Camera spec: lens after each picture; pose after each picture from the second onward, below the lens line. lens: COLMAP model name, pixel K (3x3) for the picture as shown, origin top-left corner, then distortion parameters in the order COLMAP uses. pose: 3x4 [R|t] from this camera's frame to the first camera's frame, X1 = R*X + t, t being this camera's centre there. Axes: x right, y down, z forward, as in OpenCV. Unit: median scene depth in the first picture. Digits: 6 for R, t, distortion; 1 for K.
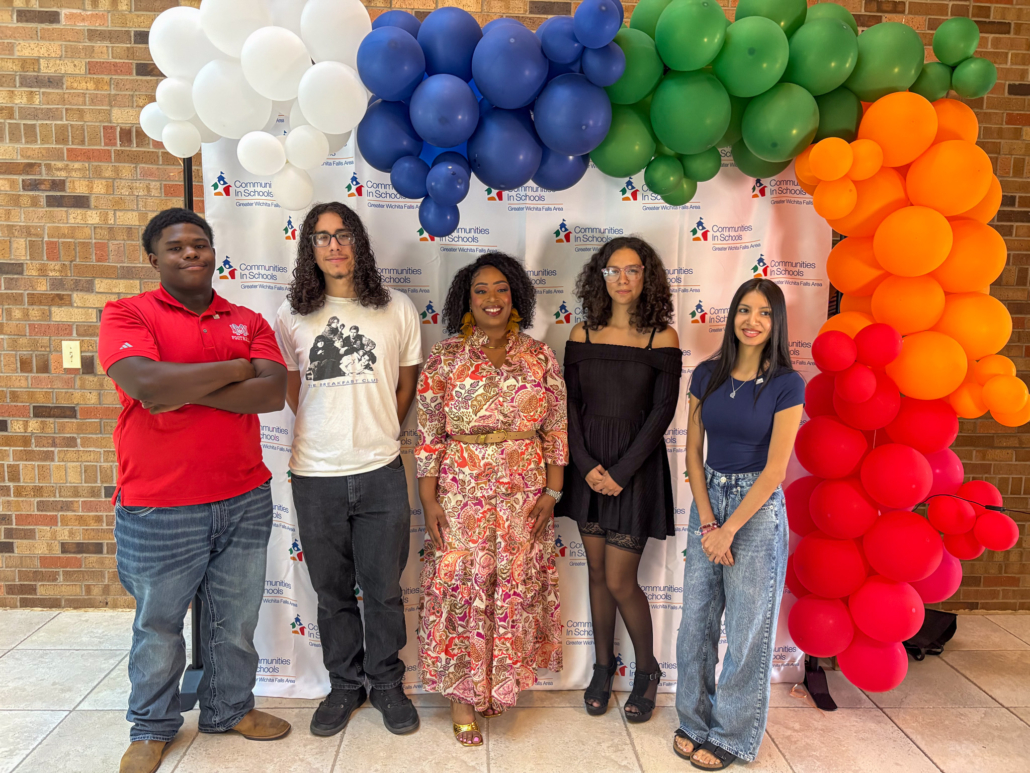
lens RADIAL K [[782.3, 0, 515.4], [0, 782.3, 401.1], [0, 0, 1]] dist [0.054391, -0.074101]
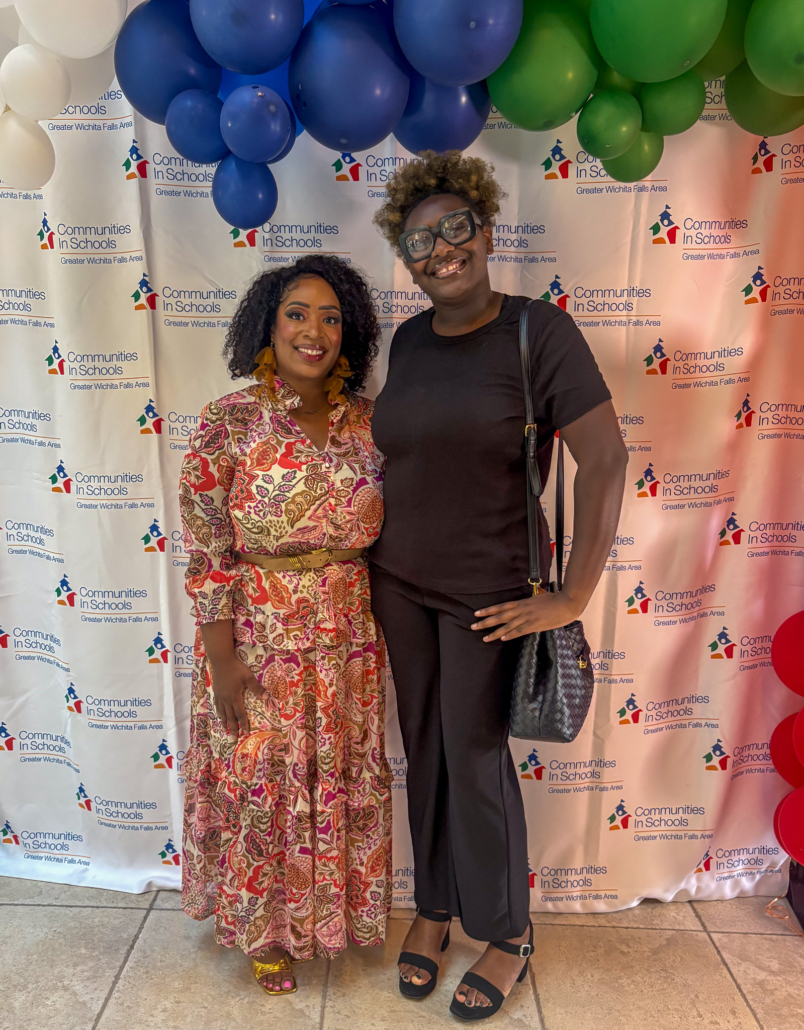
lens RADIAL K [[926.6, 0, 359.0], [0, 926.6, 589.2], [0, 0, 1]] dist [0.041383, -0.024035]
pose [[0.997437, 0.016069, -0.069724, 0.043905], [-0.007918, 0.993259, 0.115643, -0.009607], [0.071112, -0.114795, 0.990841, 0.194617]]
